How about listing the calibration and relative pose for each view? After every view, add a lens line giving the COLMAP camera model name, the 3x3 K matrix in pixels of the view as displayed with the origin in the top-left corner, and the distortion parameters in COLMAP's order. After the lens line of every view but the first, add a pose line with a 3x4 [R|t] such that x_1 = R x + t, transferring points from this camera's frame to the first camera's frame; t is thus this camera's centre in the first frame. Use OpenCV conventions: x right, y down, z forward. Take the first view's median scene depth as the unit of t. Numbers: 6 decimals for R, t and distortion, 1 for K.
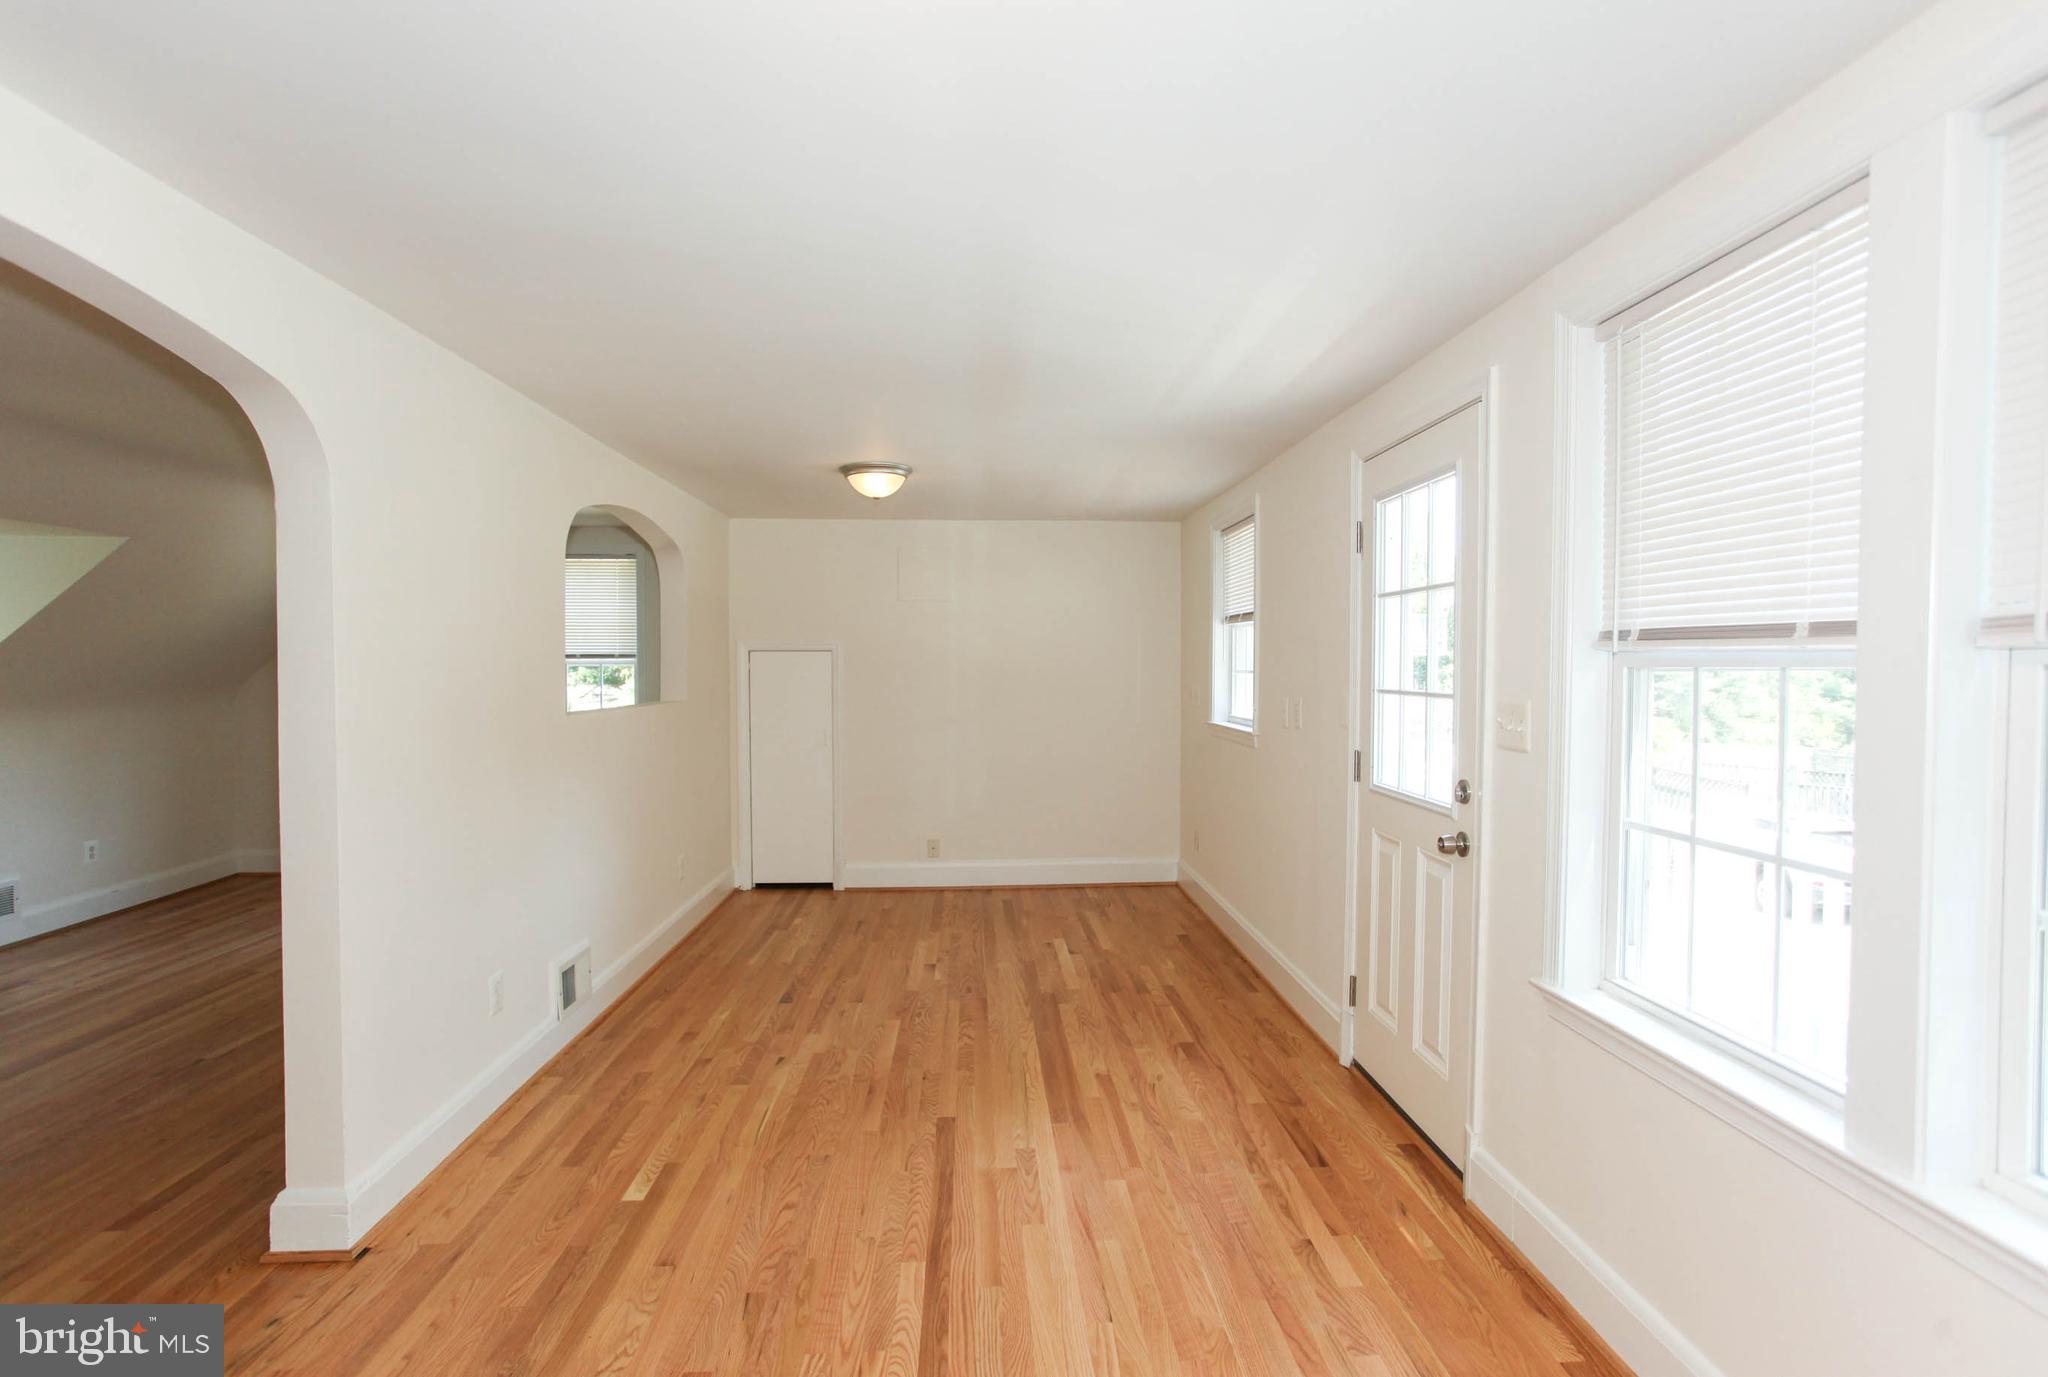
lens RADIAL K [[1011.4, 0, 1024.0], [0, 1011.4, 688.5], [0, 0, 1]] dist [-0.050261, 0.030081]
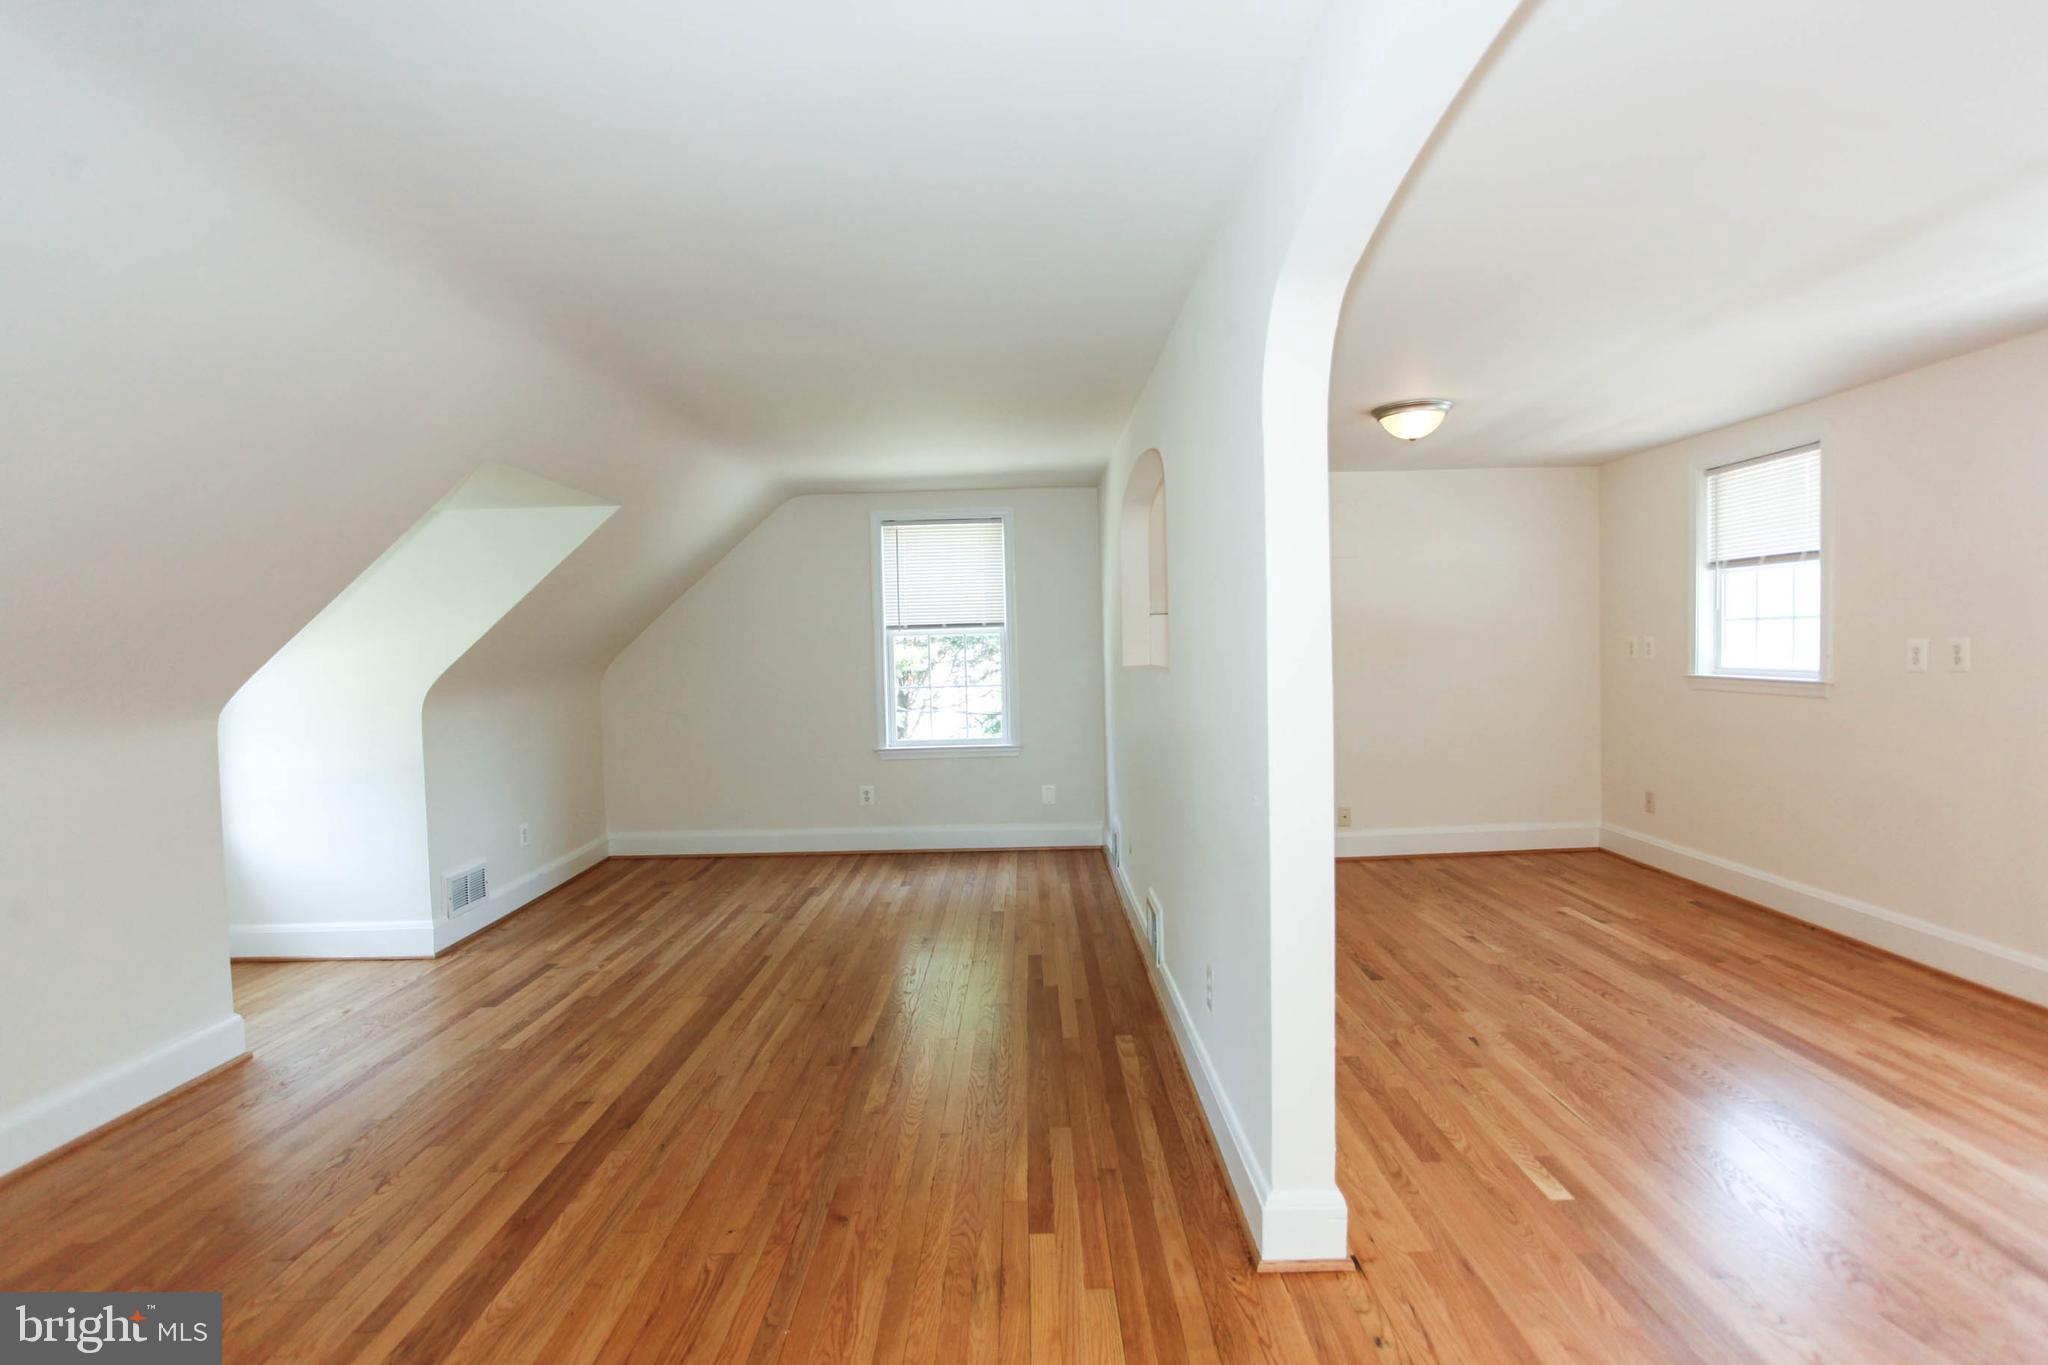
lens RADIAL K [[1018.5, 0, 1024.0], [0, 1018.5, 682.5], [0, 0, 1]] dist [-0.056807, 0.036666]
pose [[0.997458, -0.025189, -0.066658, -0.563710], [0.026401, 0.999501, 0.017366, 0.012983], [0.066188, -0.019081, 0.997625, 0.053216]]
